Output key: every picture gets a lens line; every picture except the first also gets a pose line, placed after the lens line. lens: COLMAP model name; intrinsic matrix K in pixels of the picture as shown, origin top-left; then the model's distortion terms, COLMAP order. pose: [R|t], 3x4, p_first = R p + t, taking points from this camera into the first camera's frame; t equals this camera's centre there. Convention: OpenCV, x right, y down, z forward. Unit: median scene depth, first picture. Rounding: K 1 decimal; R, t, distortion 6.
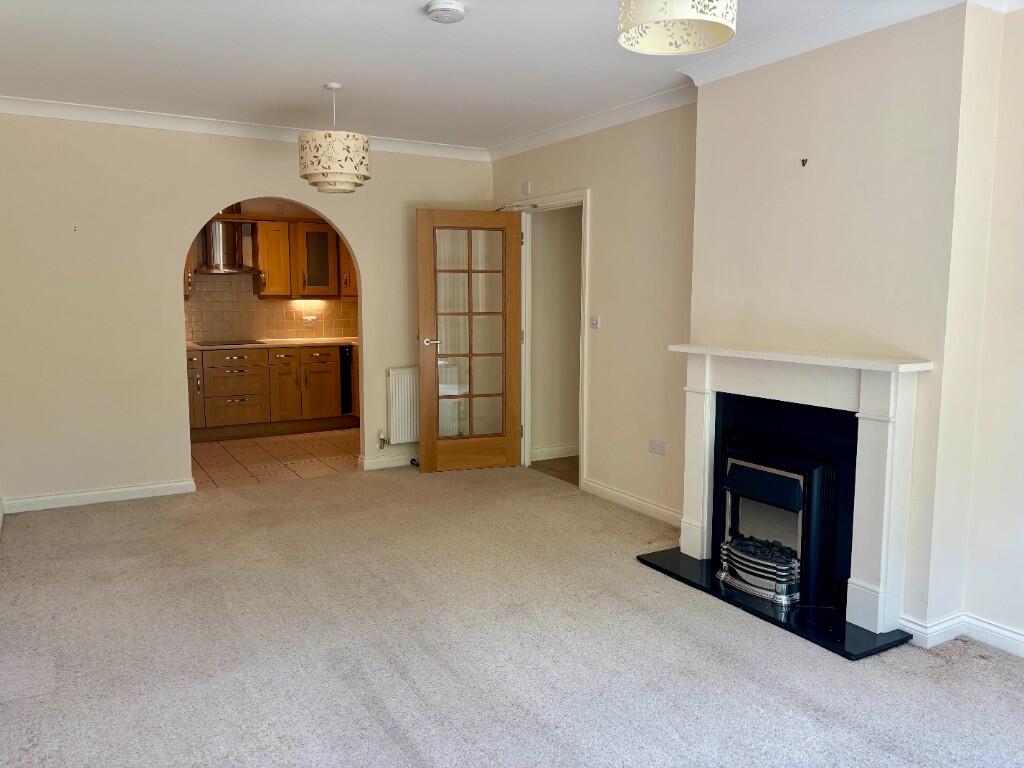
lens RADIAL K [[774.9, 0, 519.7], [0, 774.9, 377.2], [0, 0, 1]] dist [0.043323, -0.038590]
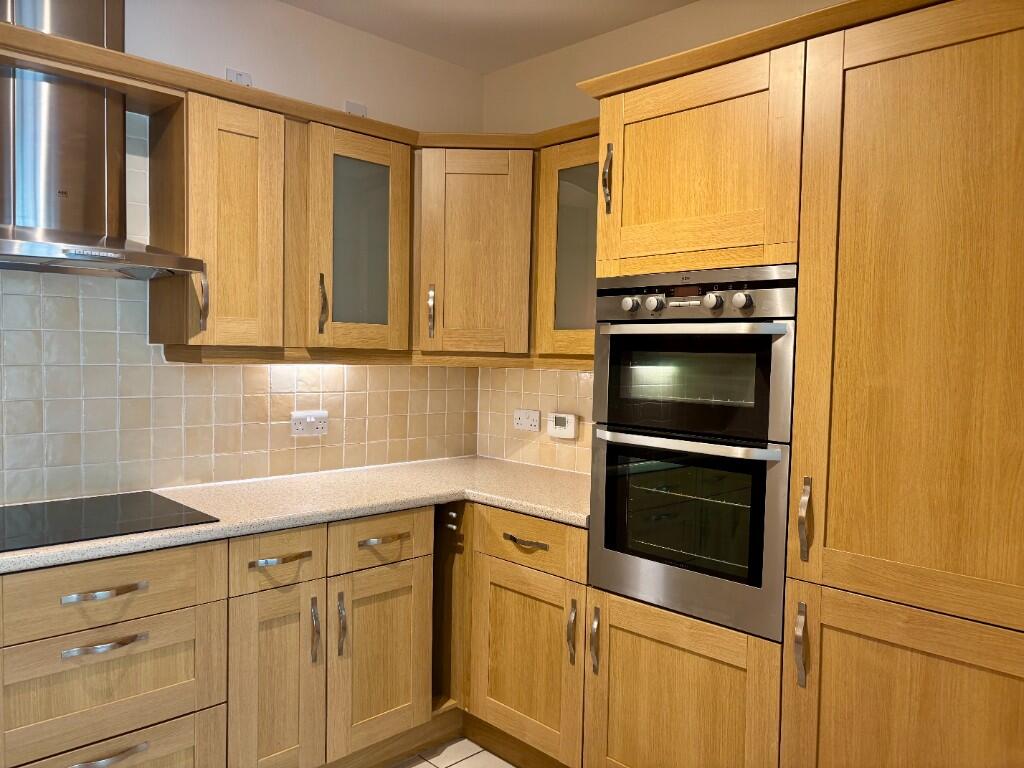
lens RADIAL K [[774.9, 0, 510.0], [0, 774.9, 389.1], [0, 0, 1]] dist [0.043323, -0.038590]
pose [[0.976170, 0.006102, 0.216922, -0.273393], [0.006811, 0.998251, -0.058730, -0.069982], [-0.216901, 0.058807, 0.974421, 0.675932]]
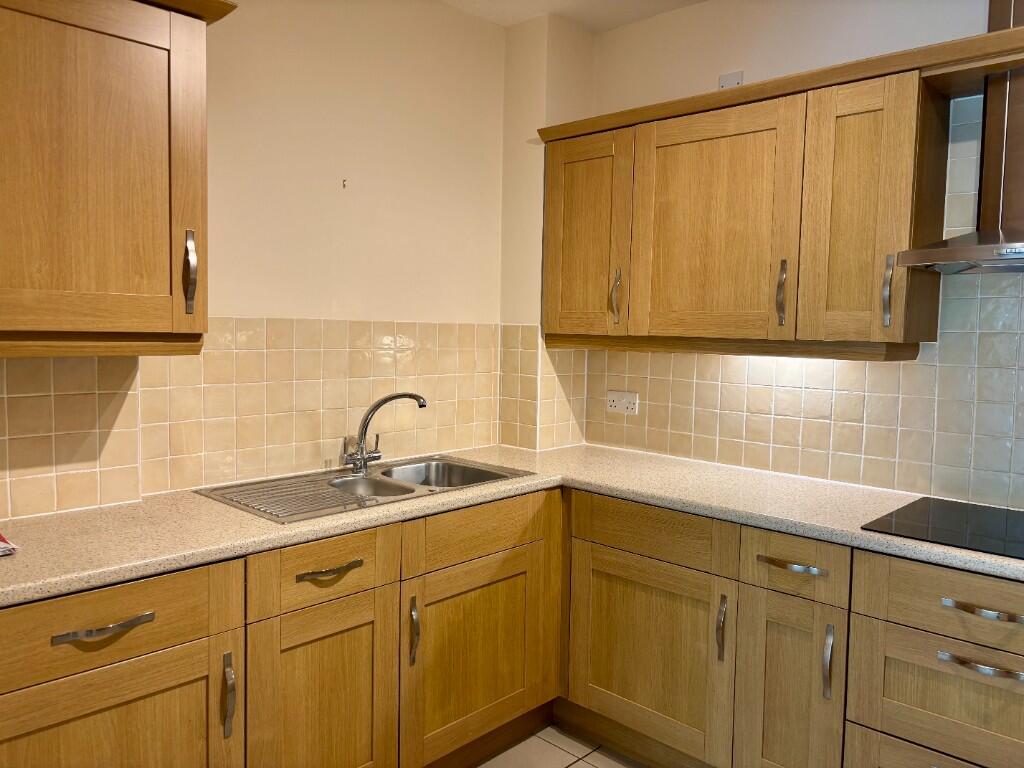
lens RADIAL K [[774.9, 0, 509.6], [0, 774.9, 383.7], [0, 0, 1]] dist [0.043323, -0.038590]
pose [[0.261978, 0.075602, -0.962108, -0.167319], [-0.127344, 0.990918, 0.043191, -0.079803], [0.956635, 0.111203, 0.269226, 0.739721]]
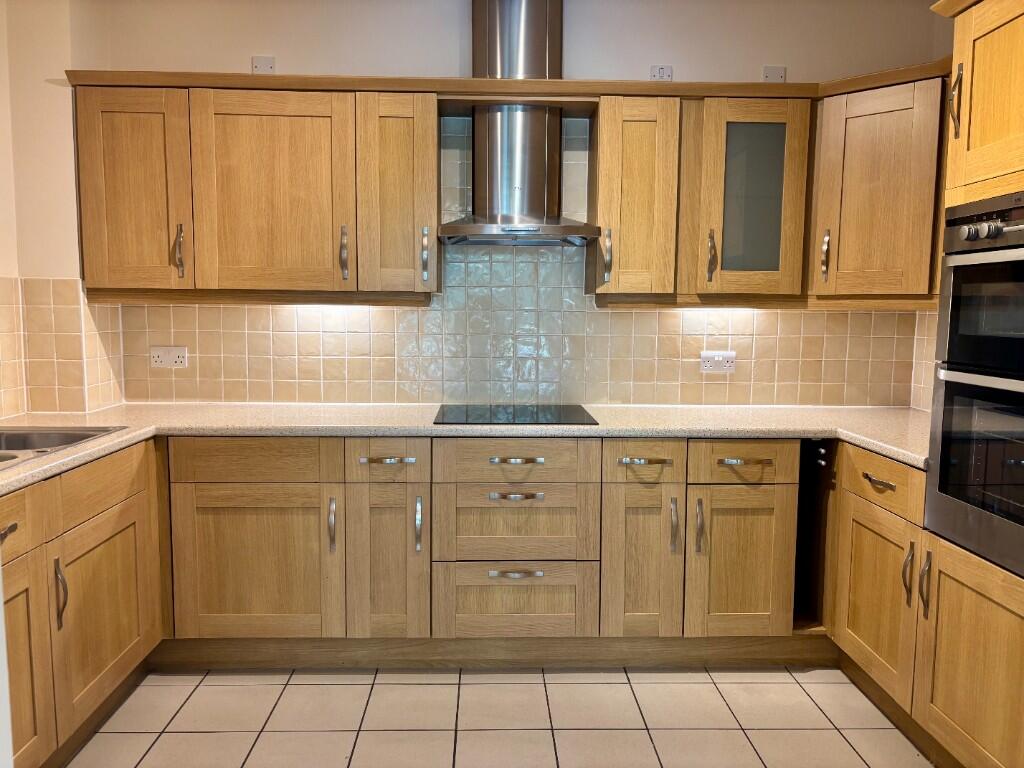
lens RADIAL K [[774.9, 0, 509.0], [0, 774.9, 387.7], [0, 0, 1]] dist [0.043323, -0.038590]
pose [[0.870180, 0.055129, -0.489641, -0.177038], [-0.061465, 0.998104, 0.003145, -0.056581], [0.488886, 0.027359, 0.871918, 0.633680]]
